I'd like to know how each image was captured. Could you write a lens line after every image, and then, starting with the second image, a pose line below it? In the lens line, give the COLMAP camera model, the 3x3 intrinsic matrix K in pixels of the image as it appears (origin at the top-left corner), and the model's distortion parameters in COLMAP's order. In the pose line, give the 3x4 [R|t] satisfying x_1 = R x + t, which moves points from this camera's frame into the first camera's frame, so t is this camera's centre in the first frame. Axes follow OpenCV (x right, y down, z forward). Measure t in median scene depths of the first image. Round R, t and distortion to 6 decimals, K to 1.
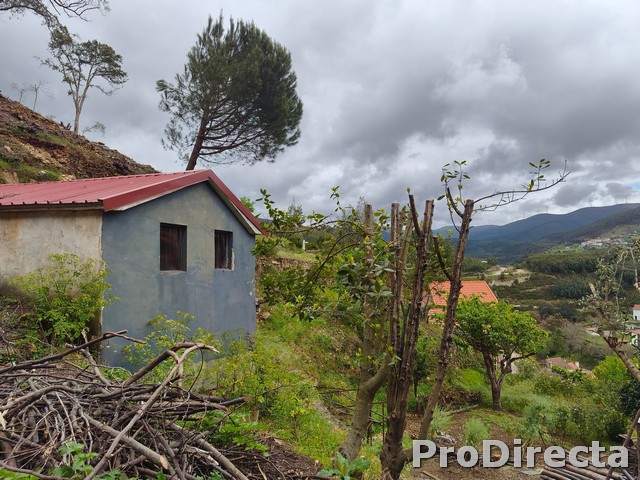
lens RADIAL K [[433.5, 0, 319.9], [0, 433.5, 238.5], [0, 0, 1]] dist [0.017747, -0.008172]
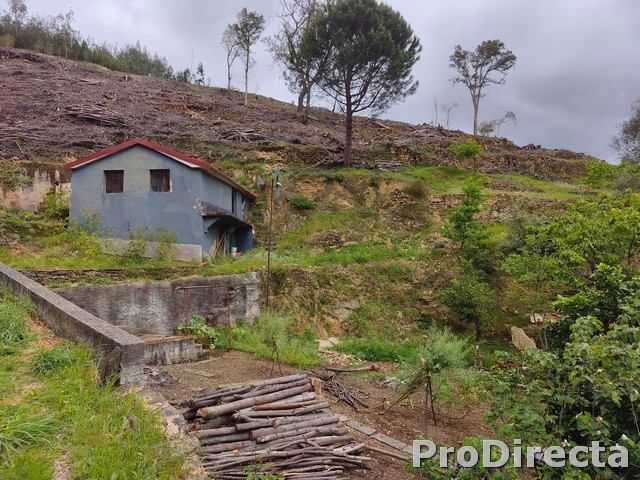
lens RADIAL K [[433.5, 0, 322.4], [0, 433.5, 237.8], [0, 0, 1]] dist [0.017747, -0.008172]
pose [[0.299387, -0.096057, -0.949284, 1.596268], [0.070336, 0.994434, -0.078443, 0.437311], [0.951536, -0.043284, 0.304477, 1.098513]]
